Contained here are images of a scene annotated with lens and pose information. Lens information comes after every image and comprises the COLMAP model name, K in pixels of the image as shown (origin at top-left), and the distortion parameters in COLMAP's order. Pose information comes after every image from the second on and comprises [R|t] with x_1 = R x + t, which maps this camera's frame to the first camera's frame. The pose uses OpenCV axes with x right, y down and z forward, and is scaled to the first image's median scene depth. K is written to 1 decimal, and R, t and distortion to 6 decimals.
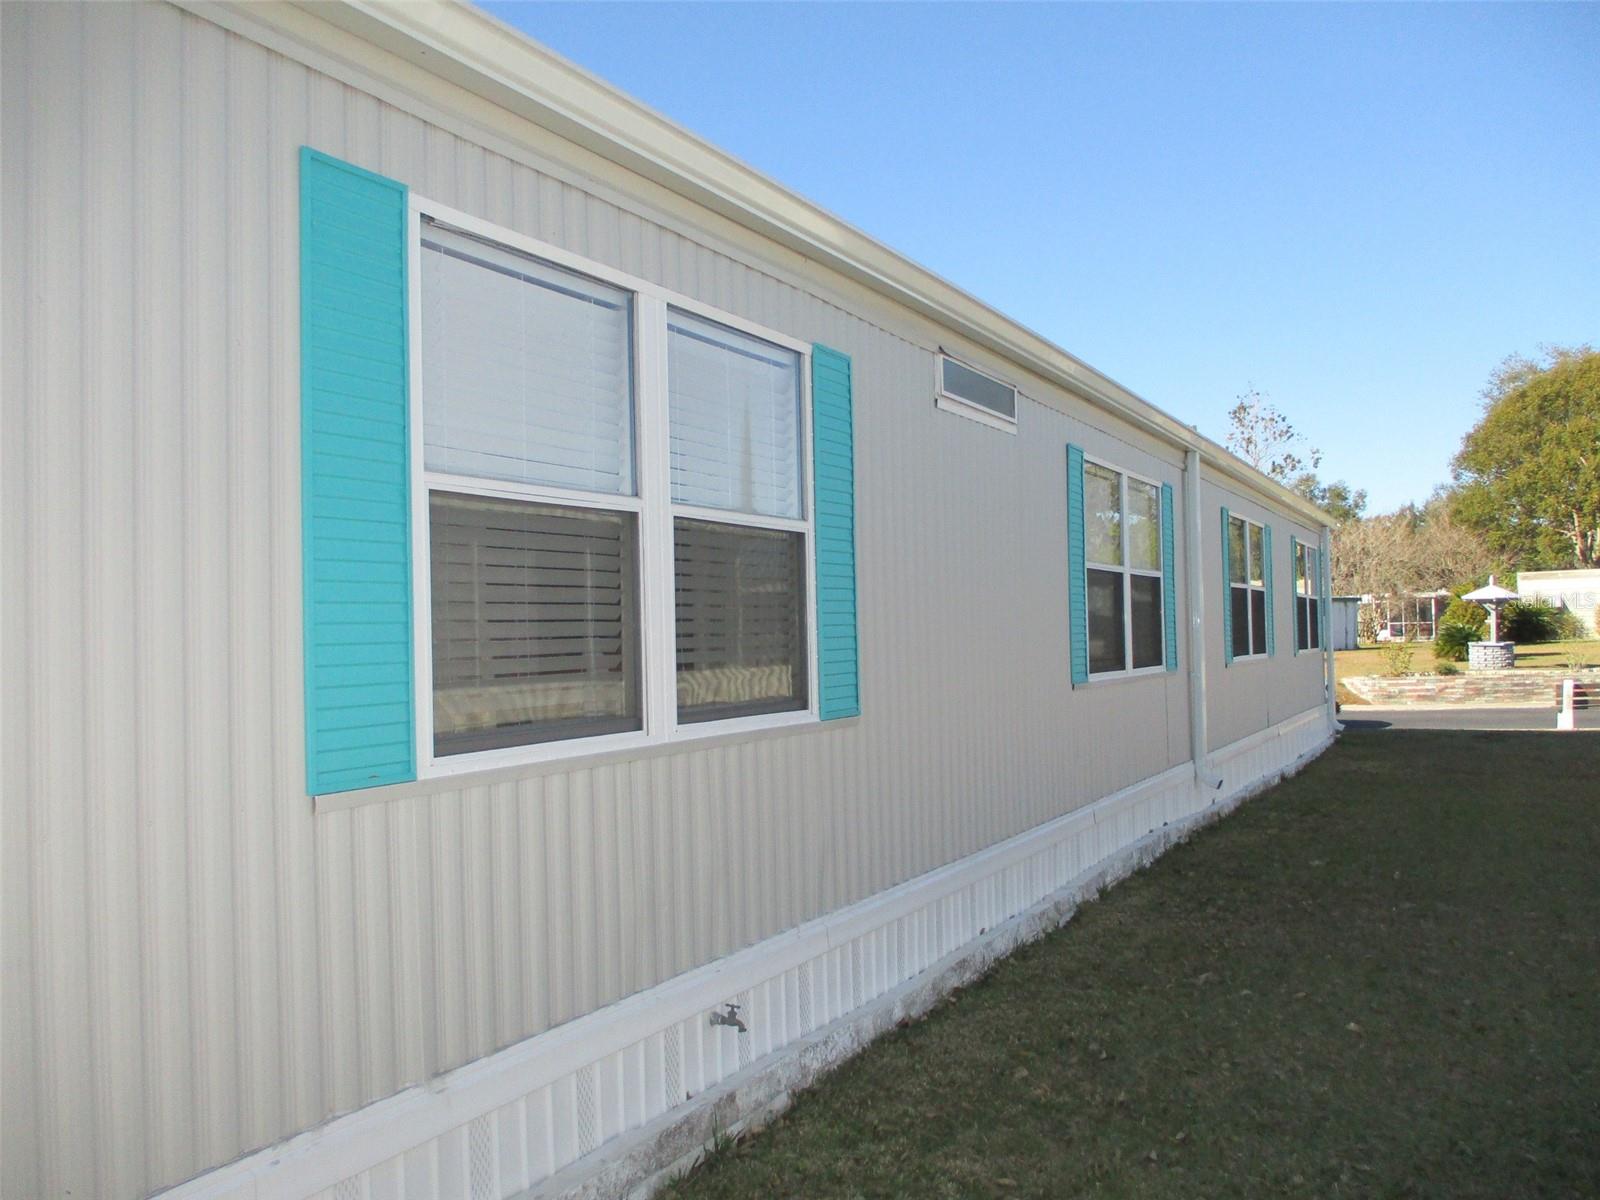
lens RADIAL K [[1361.1, 0, 800.0], [0, 1361.1, 600.0], [0, 0, 1]] dist [-0.006812, -0.020178]
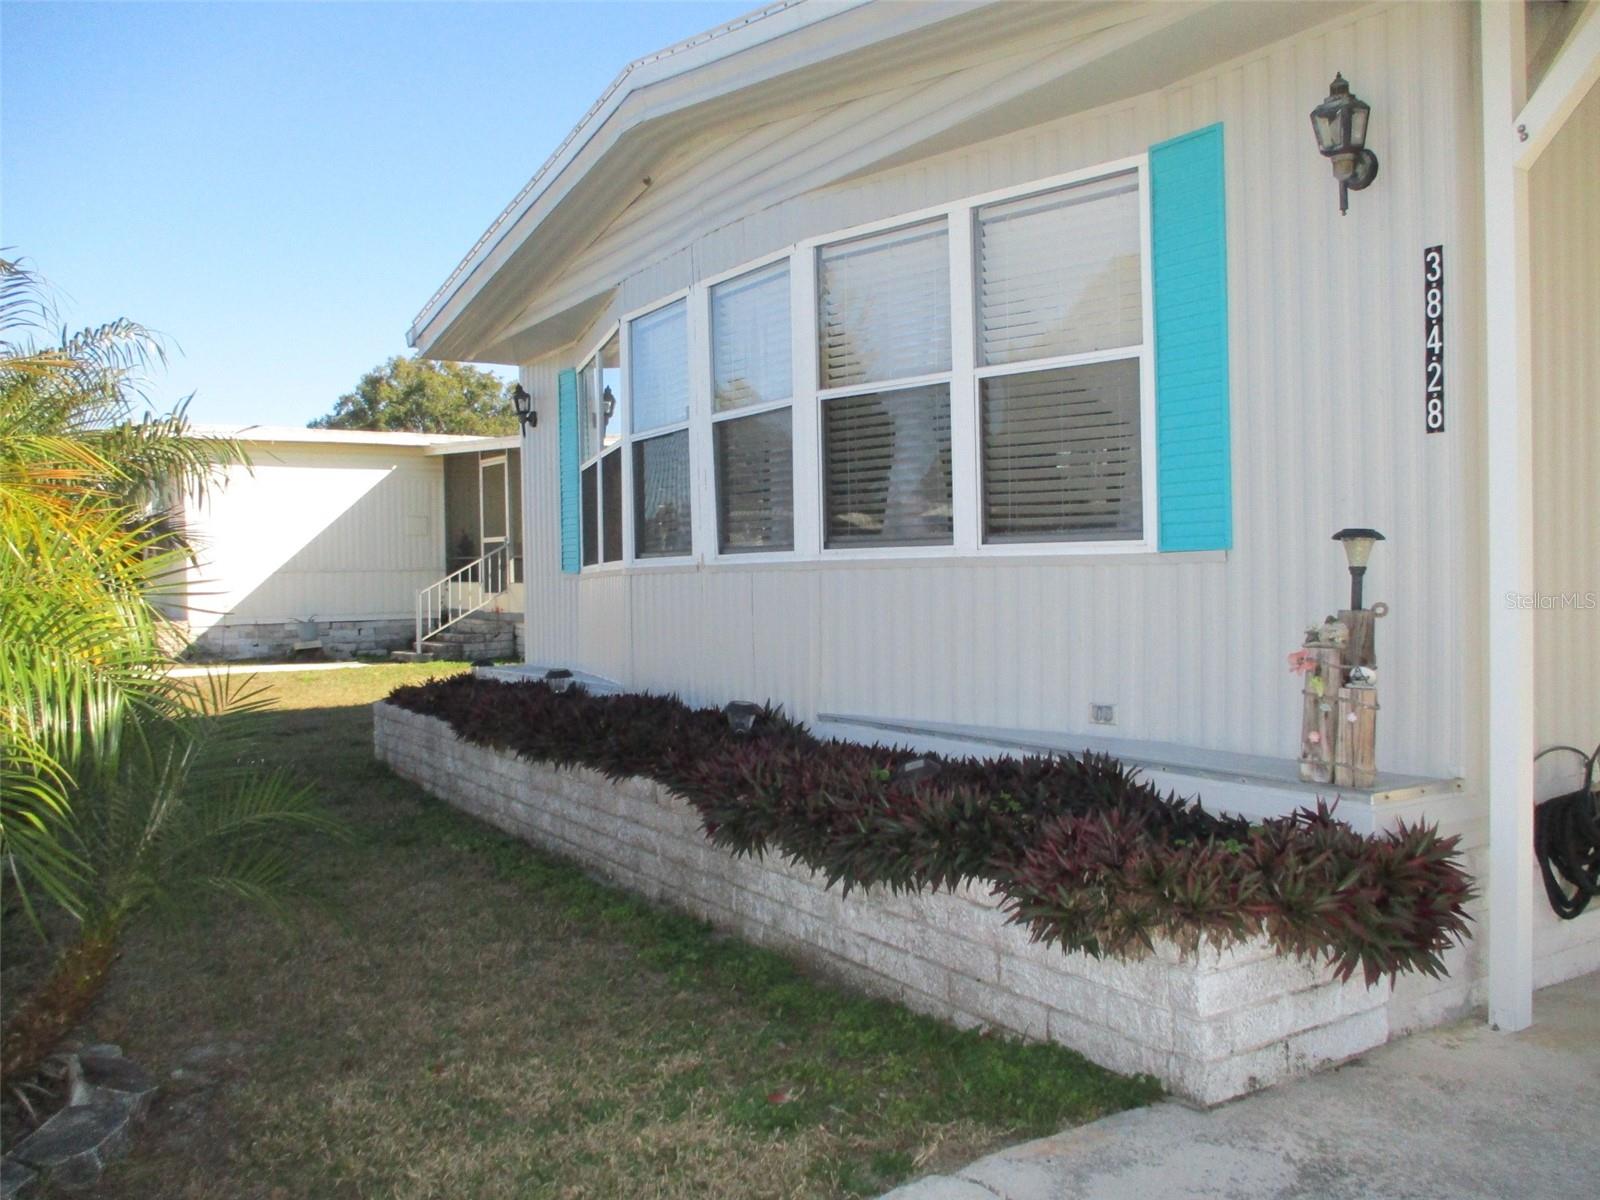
lens RADIAL K [[1361.1, 0, 800.0], [0, 1361.1, 600.0], [0, 0, 1]] dist [-0.006812, -0.020178]
pose [[-0.313372, 0.049514, -0.948339, 1.146590], [0.039158, 0.998464, 0.039192, 0.086709], [0.948823, -0.024853, -0.314829, 1.230895]]
